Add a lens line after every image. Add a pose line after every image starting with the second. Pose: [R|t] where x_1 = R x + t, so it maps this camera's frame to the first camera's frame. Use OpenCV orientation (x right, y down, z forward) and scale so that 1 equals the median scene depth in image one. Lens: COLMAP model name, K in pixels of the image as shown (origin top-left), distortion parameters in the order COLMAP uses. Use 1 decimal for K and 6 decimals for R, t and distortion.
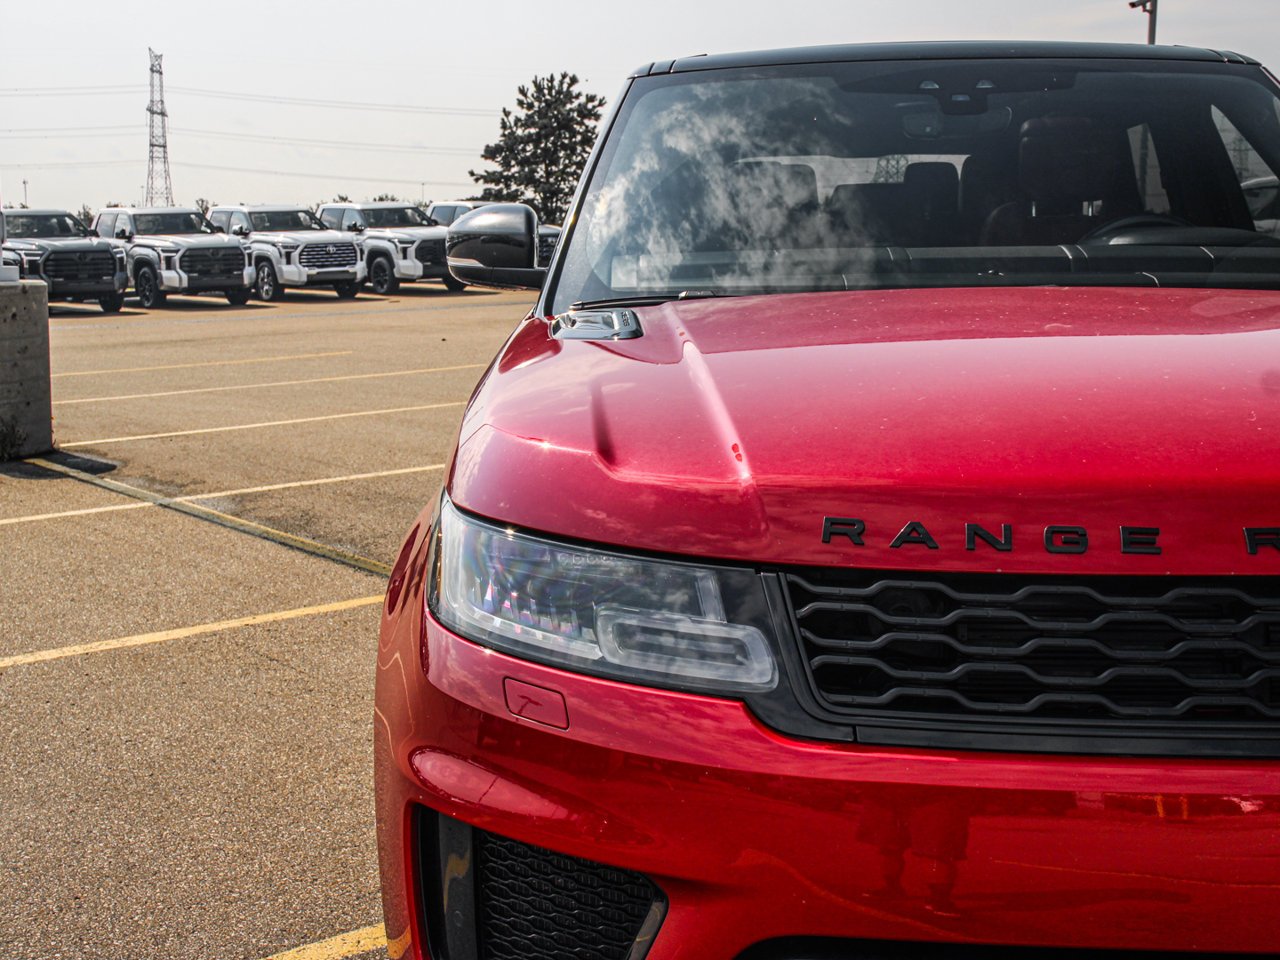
lens RADIAL K [[1601.6, 0, 635.2], [0, 1601.6, 477.3], [0, 0, 1]] dist [-0.038206, 0.000000]
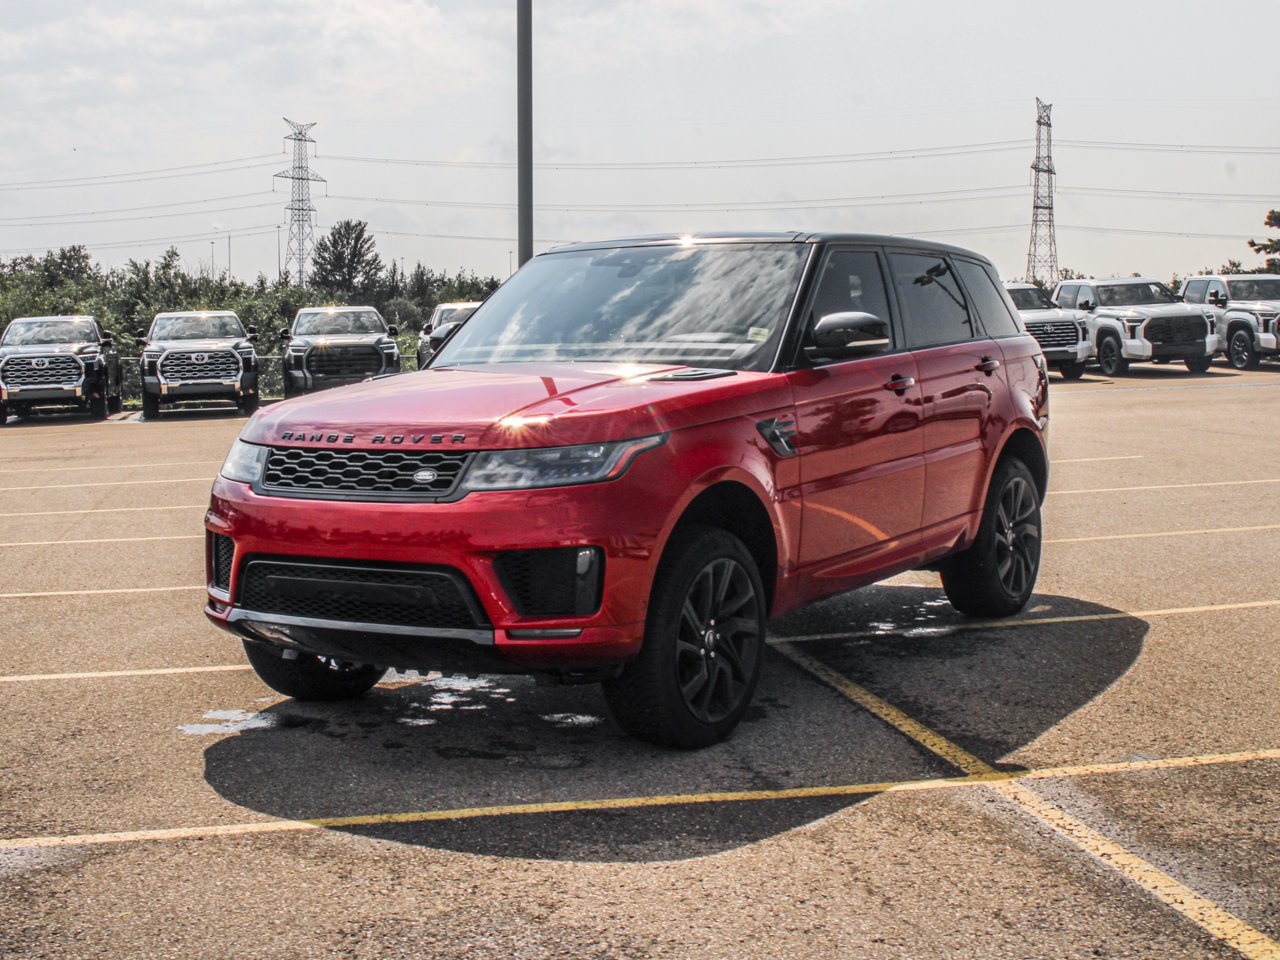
lens RADIAL K [[1848.6, 0, 646.1], [0, 1848.6, 474.5], [0, 0, 1]] dist [-0.023130, 0.000000]
pose [[0.884289, 0.029792, -0.465988, 0.116089], [-0.058211, 0.997211, -0.046710, 0.011247], [0.463297, 0.068431, 0.883557, -0.090463]]
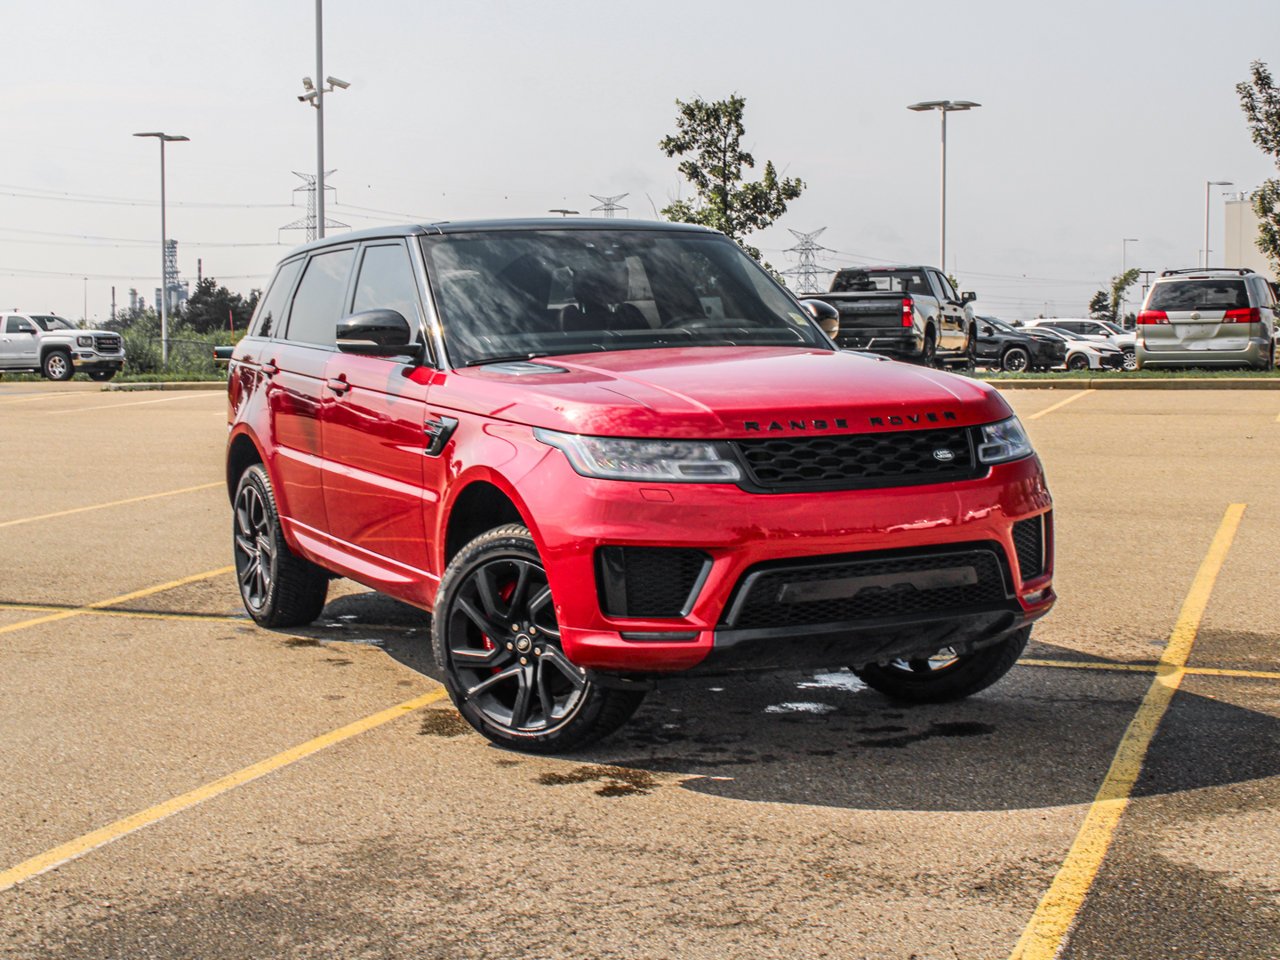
lens RADIAL K [[1848.6, 0, 631.3], [0, 1848.6, 481.7], [0, 0, 1]] dist [-0.023130, 0.000000]
pose [[0.867179, -0.050196, 0.495461, -0.078124], [0.083150, 0.995535, -0.044672, 0.012044], [-0.491006, 0.079936, 0.867481, -0.080710]]
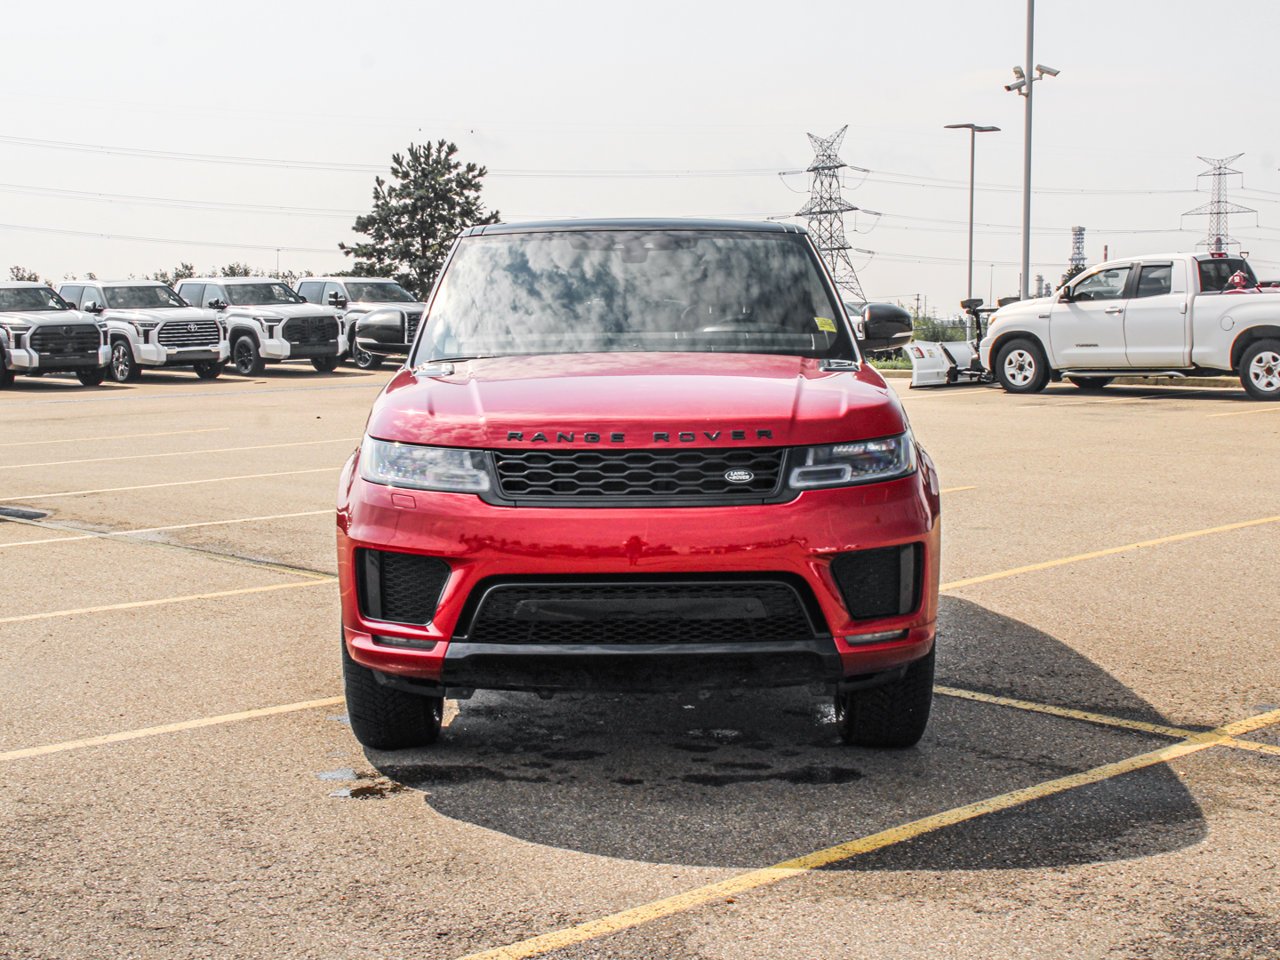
lens RADIAL K [[1848.6, 0, 682.4], [0, 1848.6, 461.9], [0, 0, 1]] dist [-0.023130, 0.000000]
pose [[0.996512, -0.003080, 0.083392, 0.006976], [0.008826, 0.997604, -0.068618, 0.013874], [-0.082981, 0.069114, 0.994152, -0.102183]]
